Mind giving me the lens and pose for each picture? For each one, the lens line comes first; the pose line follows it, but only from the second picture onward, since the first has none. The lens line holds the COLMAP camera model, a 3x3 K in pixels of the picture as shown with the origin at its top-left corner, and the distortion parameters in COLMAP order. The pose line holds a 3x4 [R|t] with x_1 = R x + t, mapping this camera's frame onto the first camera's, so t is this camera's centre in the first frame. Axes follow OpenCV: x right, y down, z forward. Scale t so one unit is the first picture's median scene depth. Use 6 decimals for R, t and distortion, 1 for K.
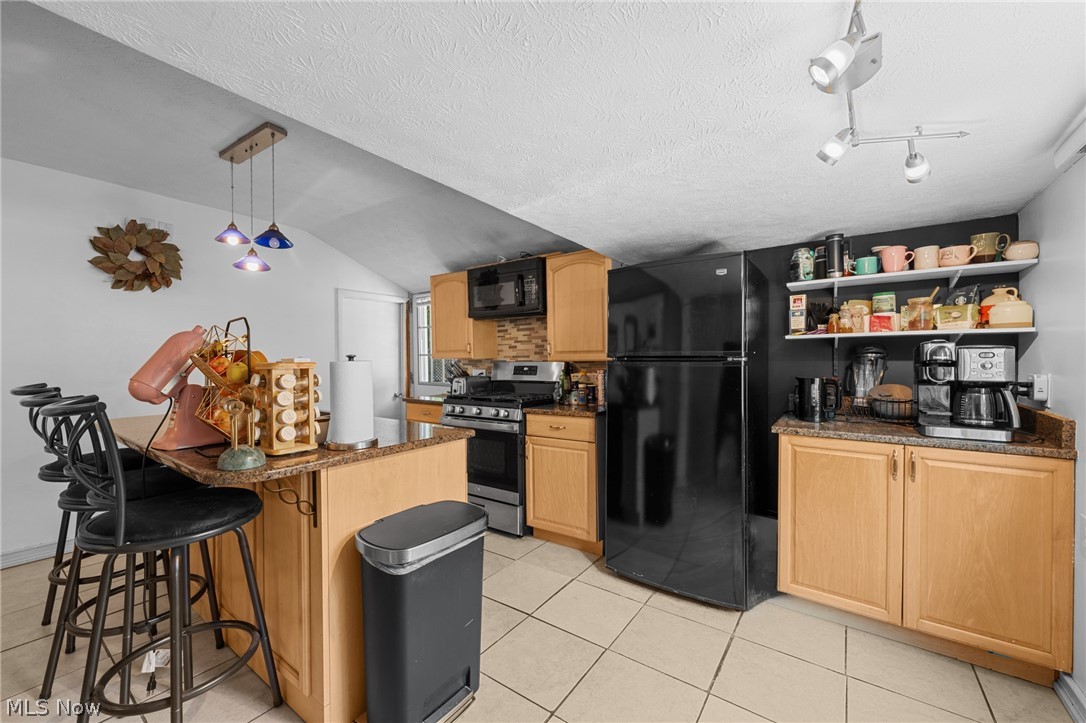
lens RADIAL K [[424.5, 0, 544.3], [0, 424.5, 362.4], [0, 0, 1]] dist [-0.002655, -0.000286]
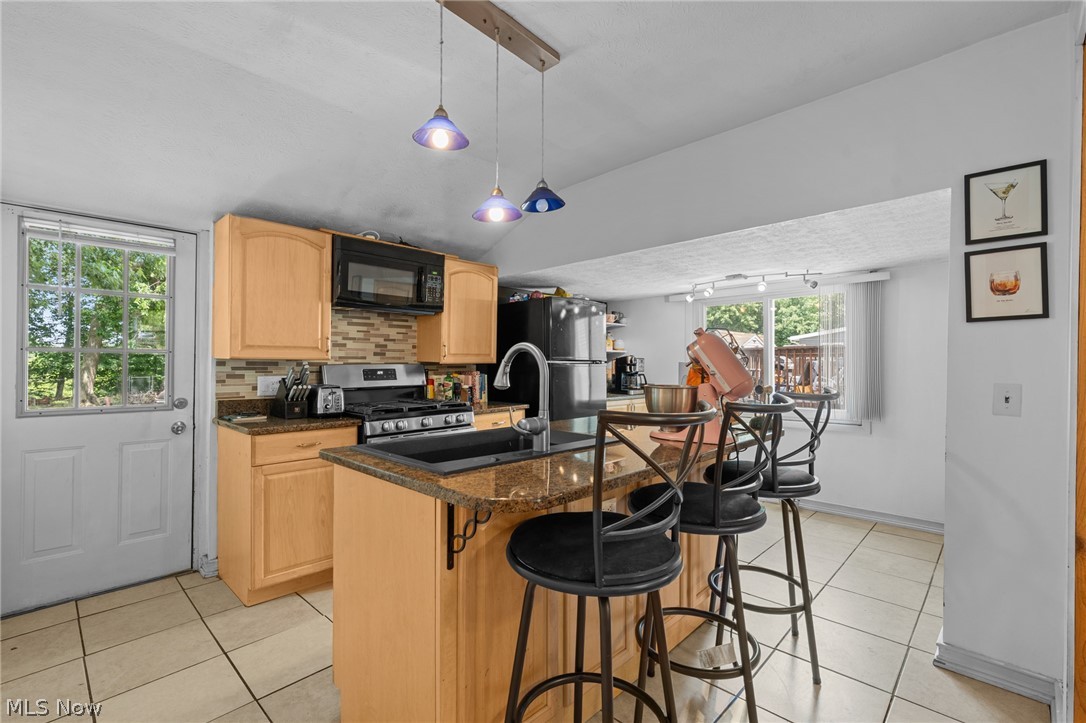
lens RADIAL K [[484.2, 0, 542.6], [0, 484.2, 362.5], [0, 0, 1]] dist [-0.003367, -0.000509]
pose [[0.138524, 0.008748, 0.990320, -0.931607], [0.005515, 0.999939, -0.009604, 0.006016], [-0.990344, 0.006792, 0.138467, 0.545572]]
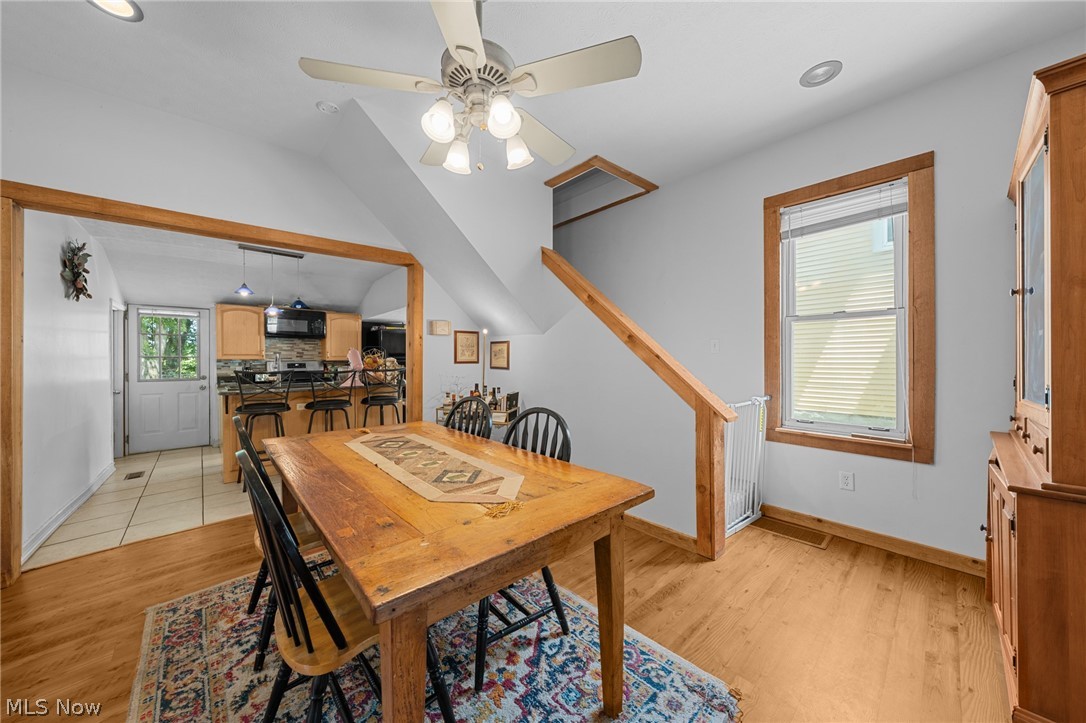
lens RADIAL K [[368.6, 0, 539.9], [0, 368.6, 359.5], [0, 0, 1]] dist [-0.000028, 0.000061]
pose [[0.208269, 0.002865, 0.978067, -1.405626], [0.013490, 0.999892, -0.005801, 0.015309], [-0.977979, 0.014402, 0.208208, -0.393791]]
